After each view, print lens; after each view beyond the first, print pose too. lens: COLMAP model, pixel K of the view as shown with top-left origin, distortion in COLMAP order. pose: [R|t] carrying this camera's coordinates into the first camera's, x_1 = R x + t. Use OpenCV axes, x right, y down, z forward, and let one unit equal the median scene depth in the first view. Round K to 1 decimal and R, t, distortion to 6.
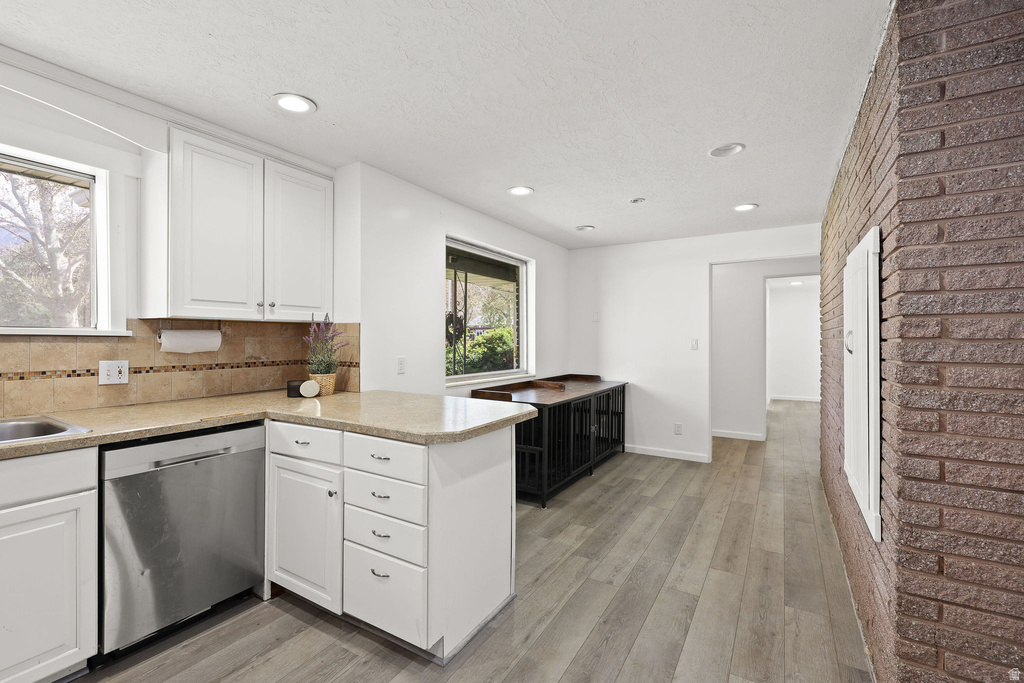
lens RADIAL K [[456.8, 0, 507.7], [0, 456.8, 338.7], [0, 0, 1]] dist [0.000169, -0.001163]
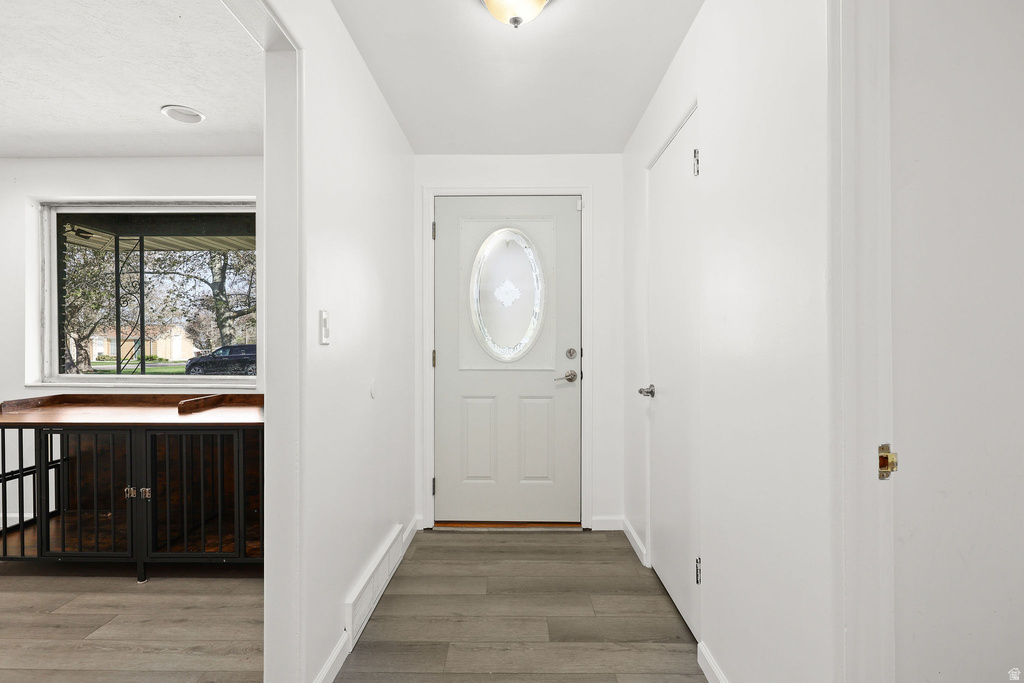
lens RADIAL K [[491.0, 0, 503.8], [0, 491.0, 343.5], [0, 0, 1]] dist [0.003482, -0.001606]
pose [[0.491936, -0.004031, -0.870622, 1.689714], [0.003925, 0.999989, -0.002411, 0.053672], [0.870622, -0.002231, 0.491947, 2.077722]]
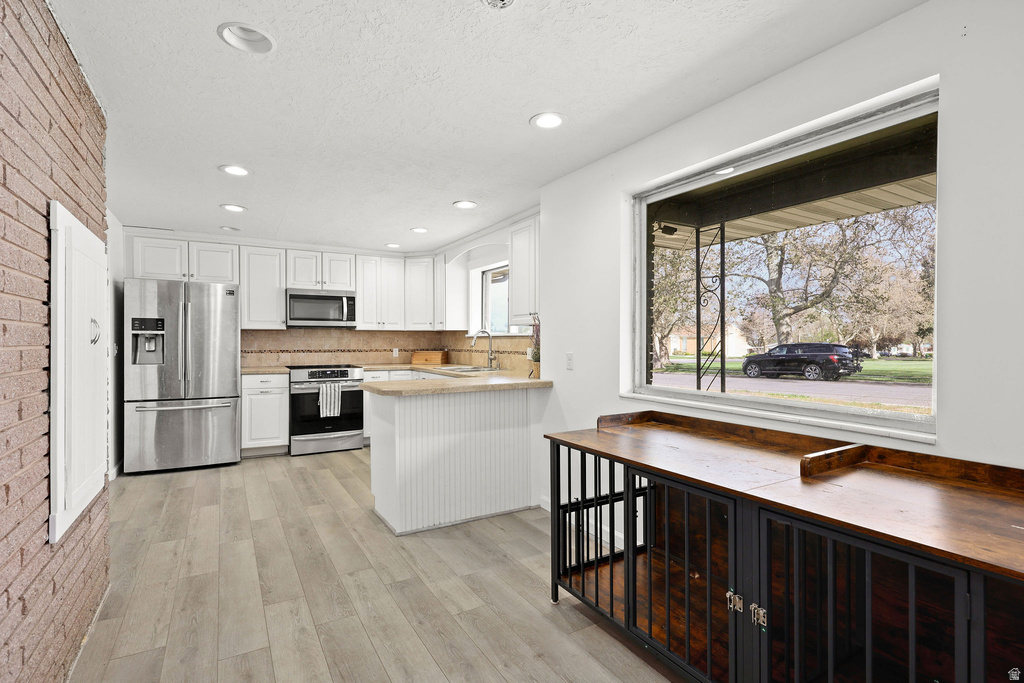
lens RADIAL K [[491.0, 0, 510.1], [0, 491.0, 347.1], [0, 0, 1]] dist [0.003482, -0.001606]
pose [[-0.476187, 0.007340, -0.879314, 1.073282], [-0.001060, 0.999960, 0.008922, 0.024826], [0.879344, 0.005181, -0.476160, 1.942640]]
